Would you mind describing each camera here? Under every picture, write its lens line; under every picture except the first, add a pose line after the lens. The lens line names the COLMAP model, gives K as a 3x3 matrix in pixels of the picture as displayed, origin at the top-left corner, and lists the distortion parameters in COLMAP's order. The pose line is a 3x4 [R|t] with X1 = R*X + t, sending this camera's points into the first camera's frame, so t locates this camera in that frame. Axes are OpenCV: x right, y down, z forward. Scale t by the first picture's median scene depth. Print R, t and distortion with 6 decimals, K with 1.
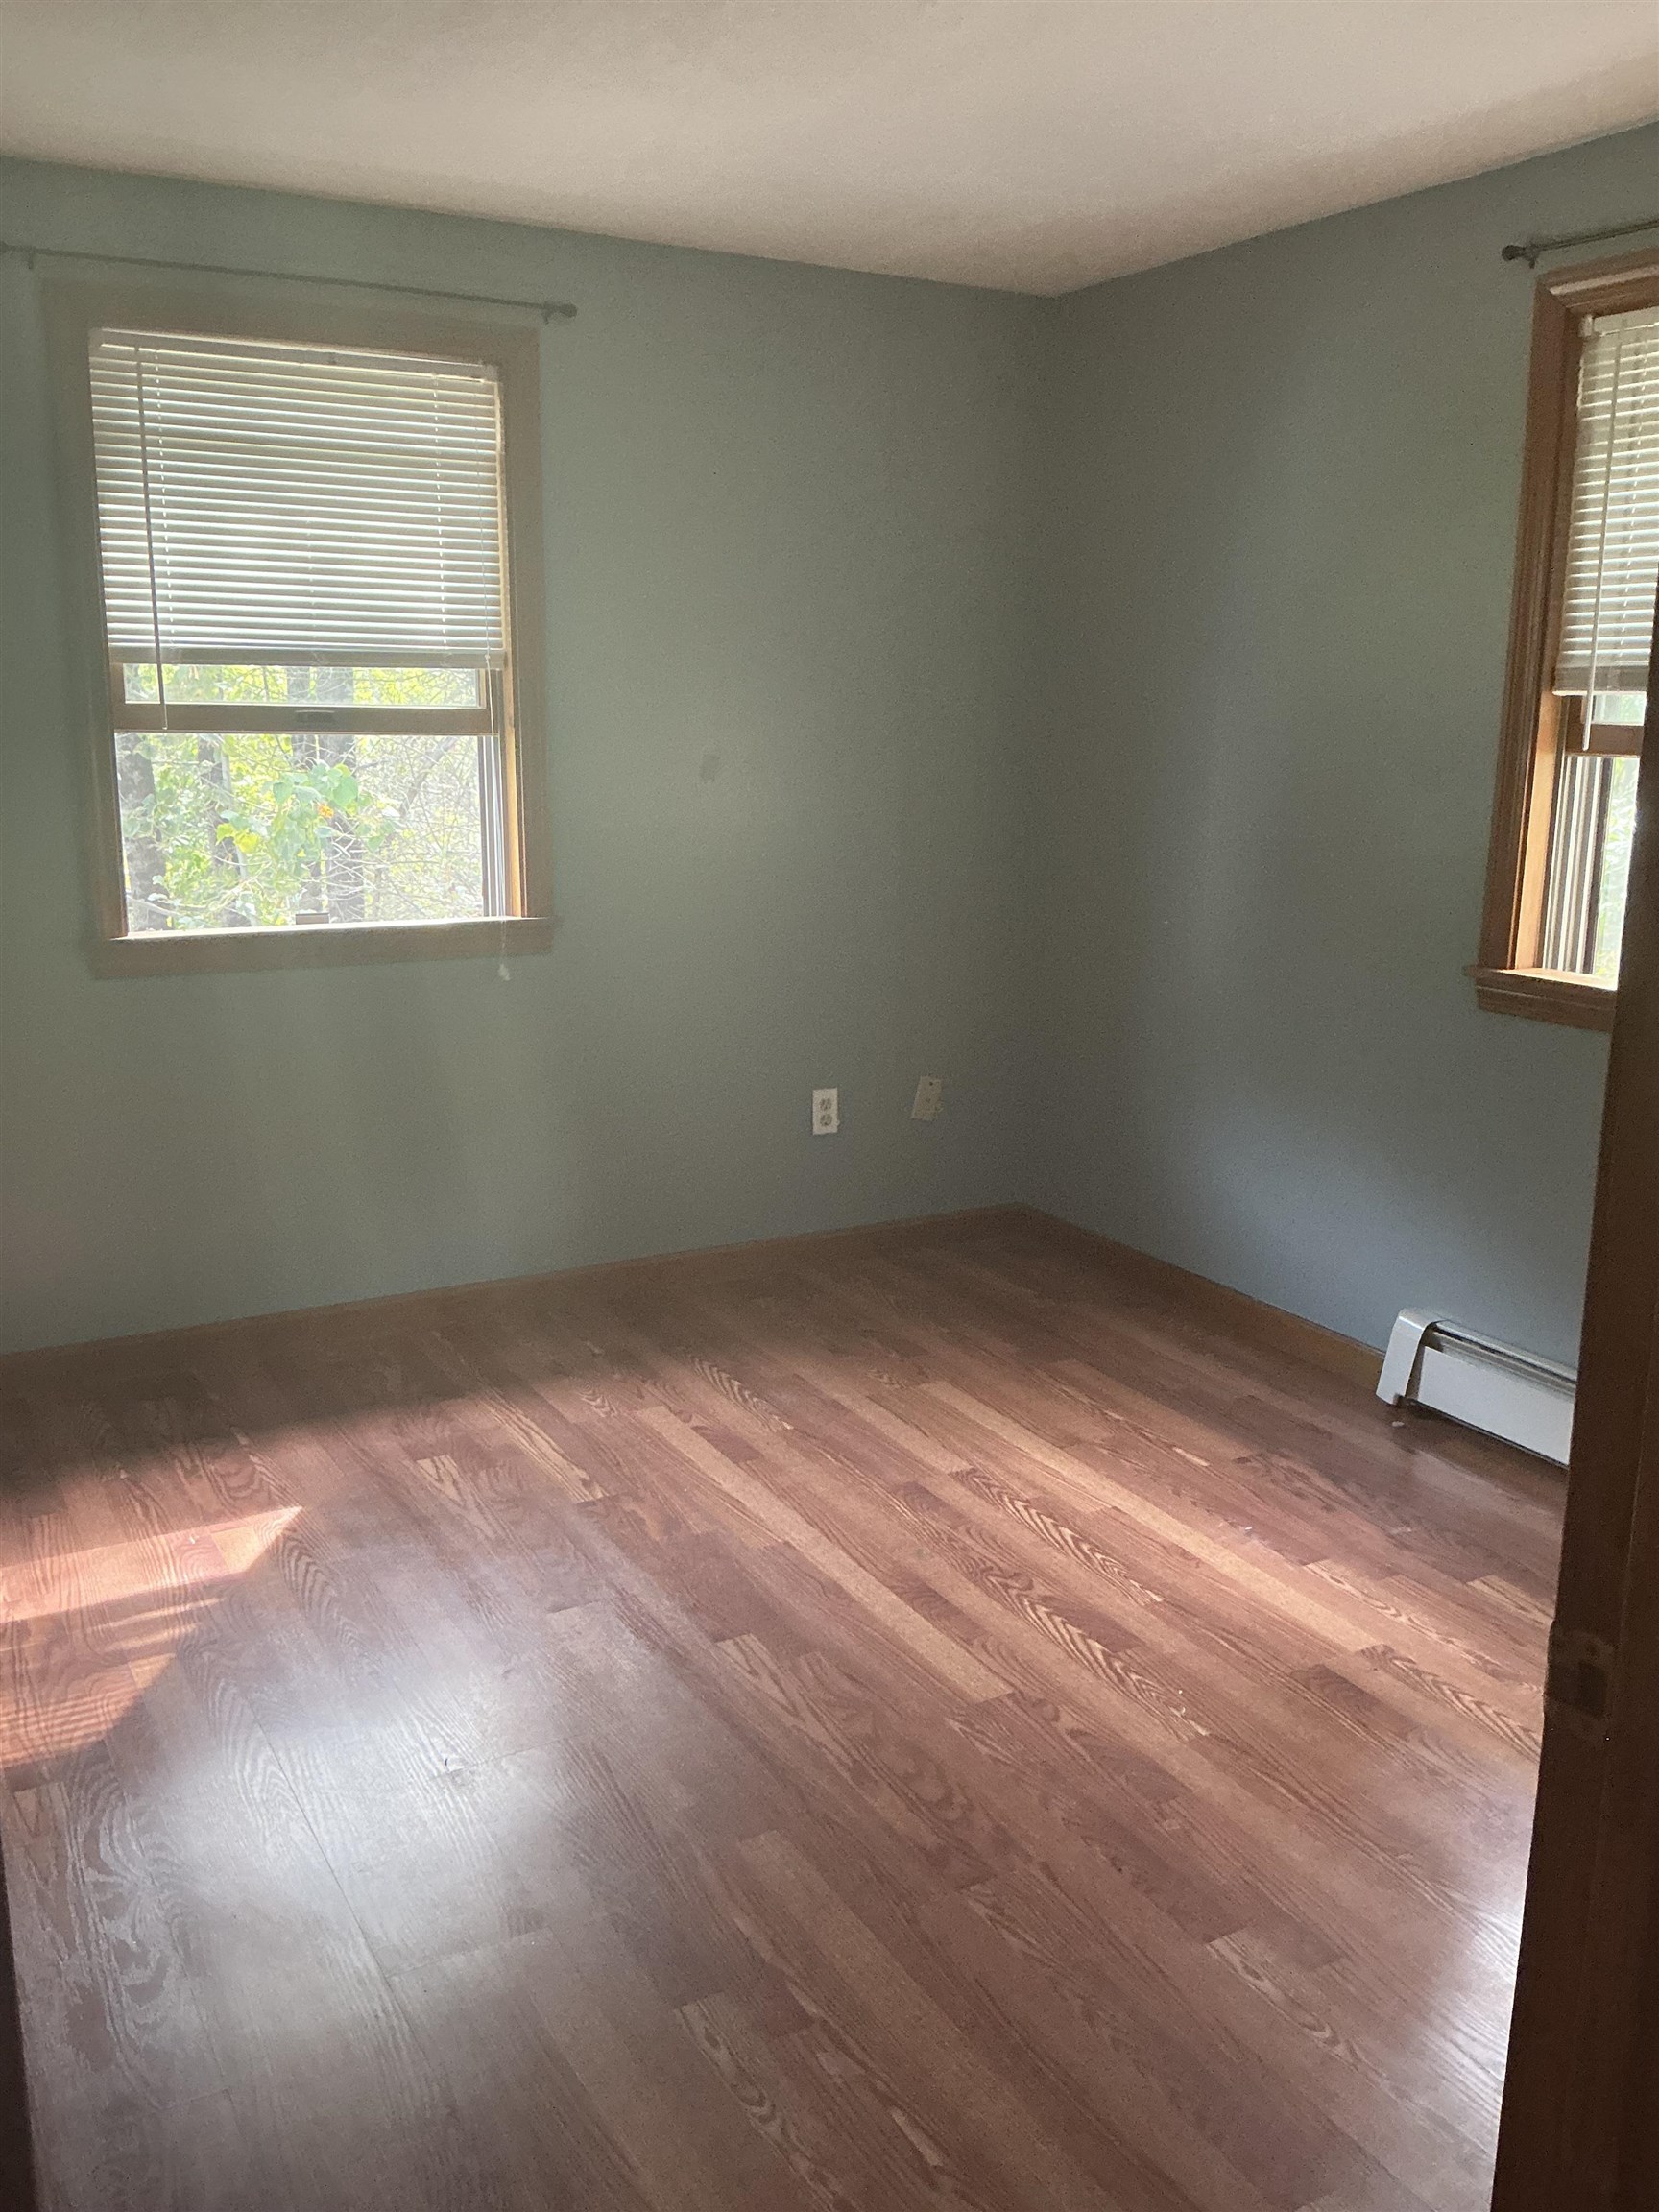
lens RADIAL K [[1853.1, 0, 829.5], [0, 1853.1, 1106.0], [0, 0, 1]] dist [0.208082, -0.400362]
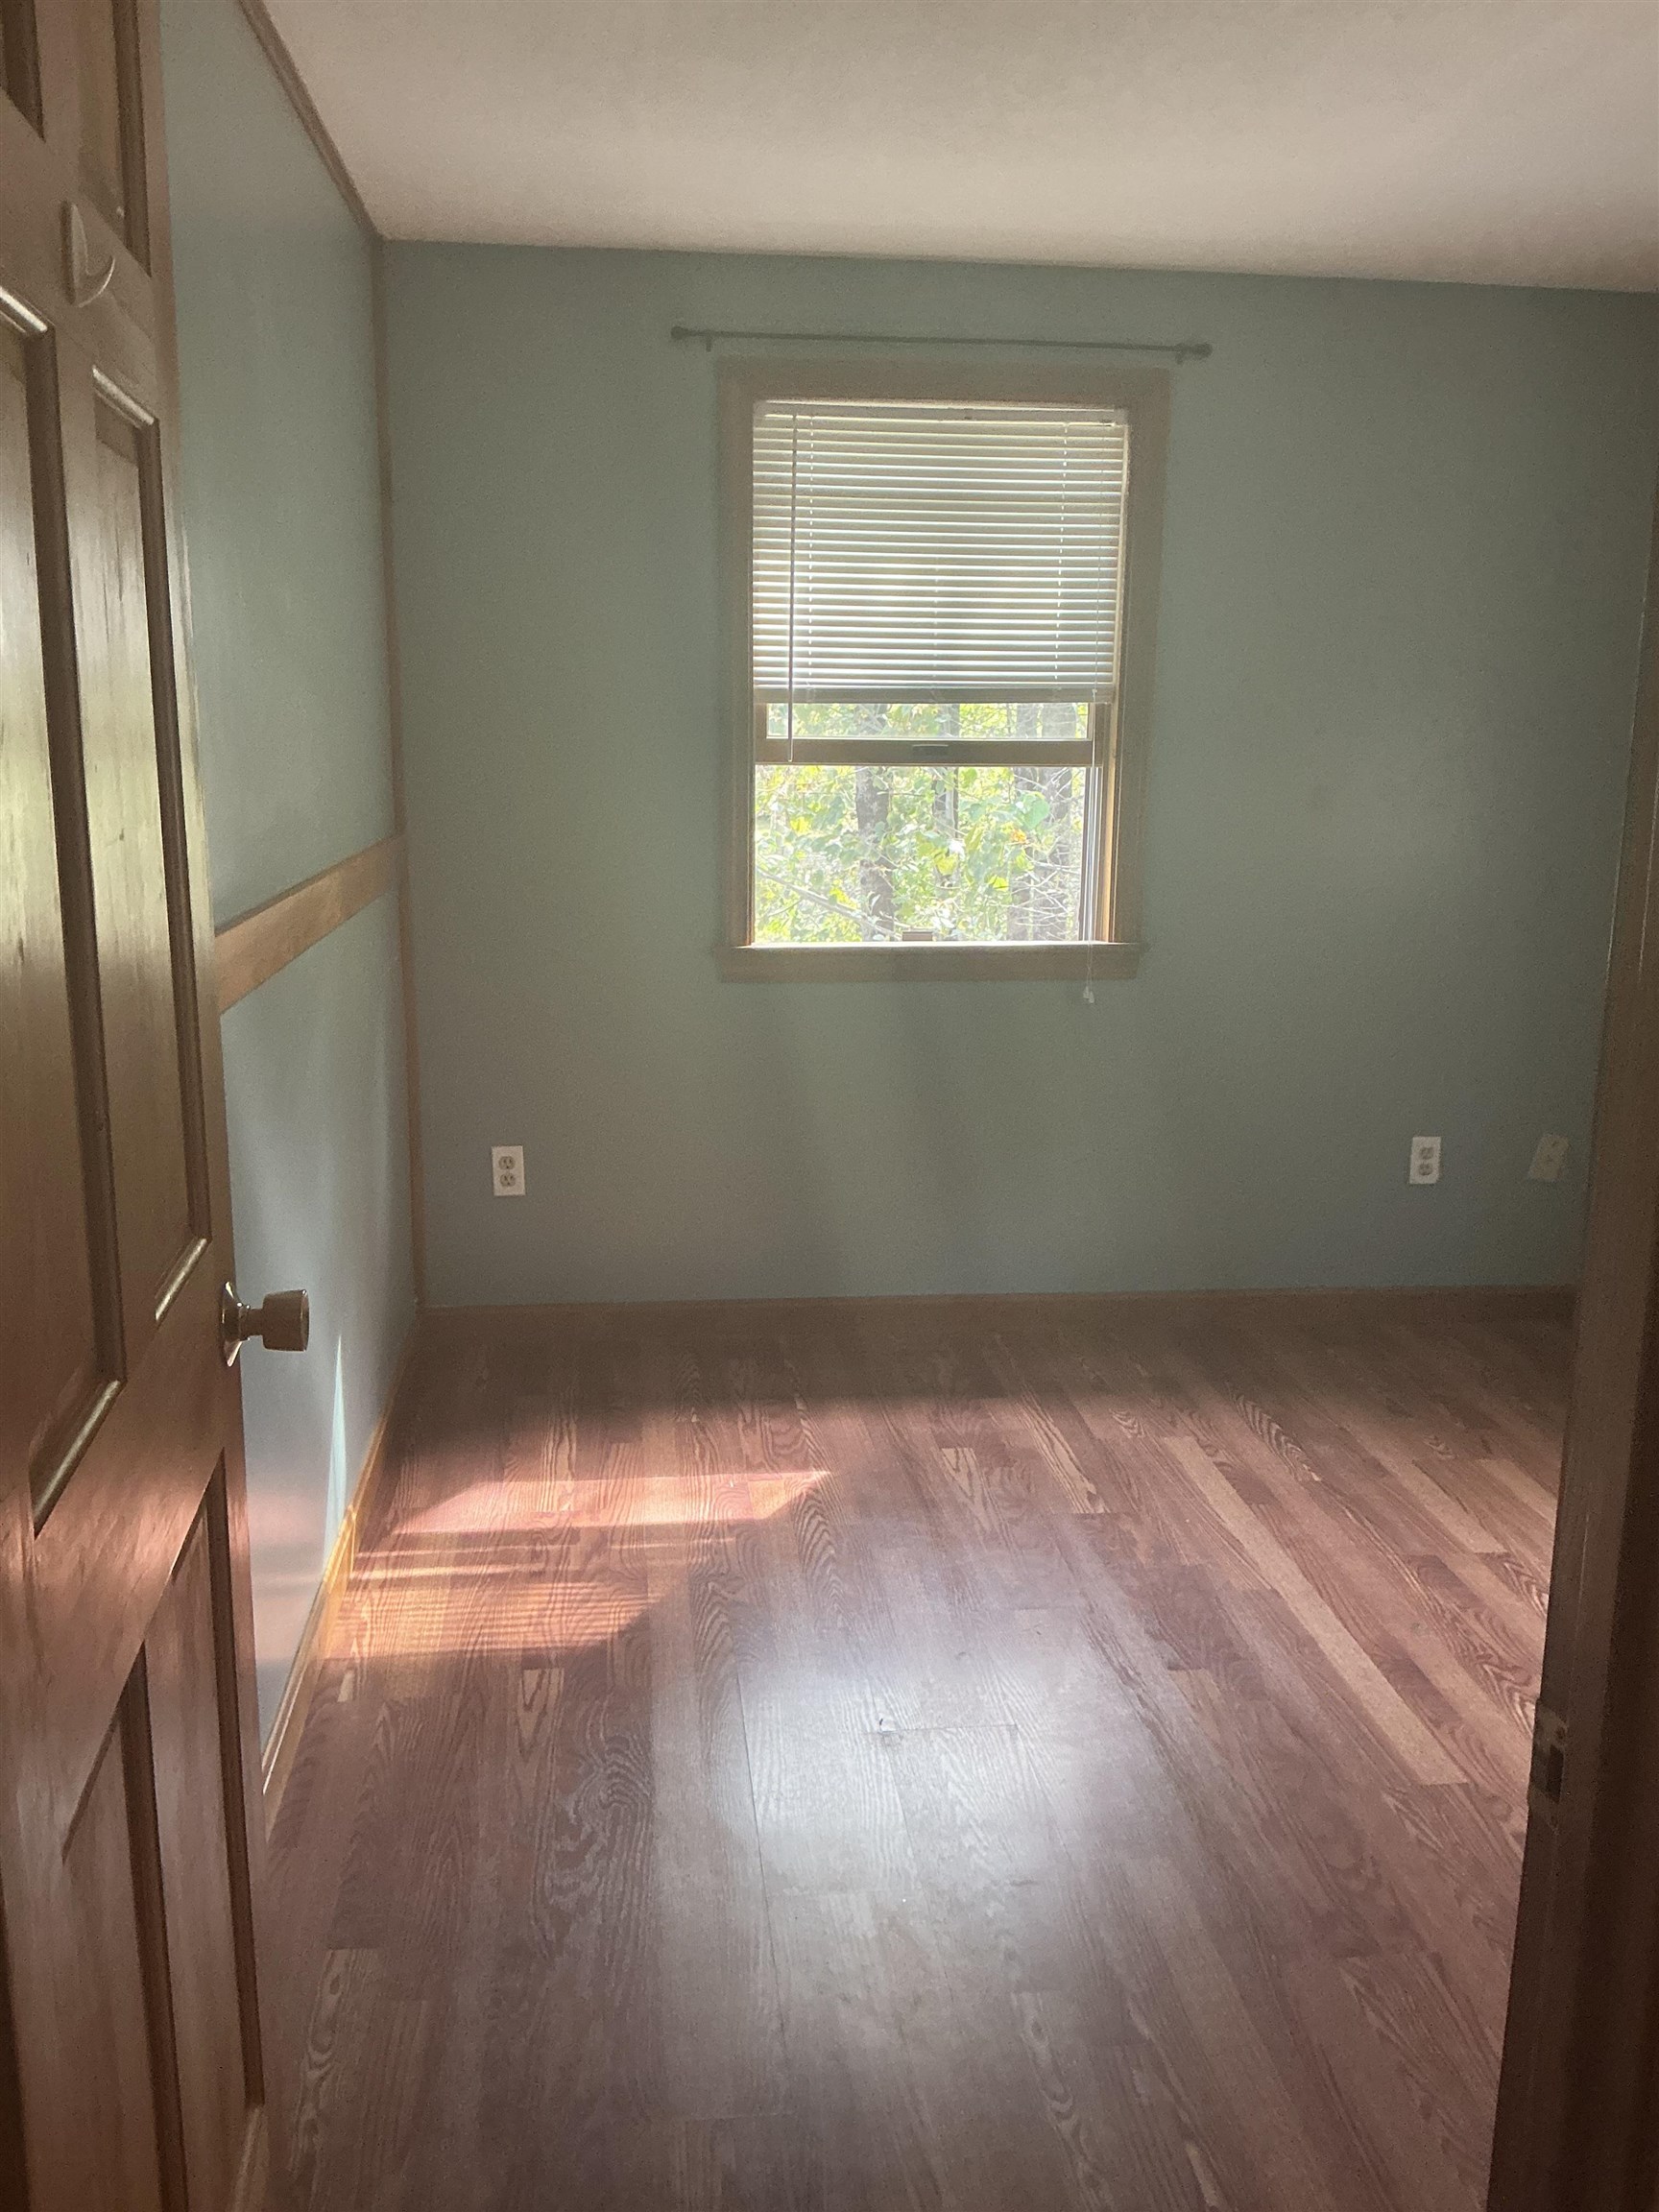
lens RADIAL K [[1853.1, 0, 829.5], [0, 1853.1, 1106.0], [0, 0, 1]] dist [0.208082, -0.400362]
pose [[0.923888, 0.079163, -0.374385, 0.101311], [-0.085690, 0.996322, -0.000790, 0.002742], [0.372945, 0.032811, 0.927273, -0.004881]]
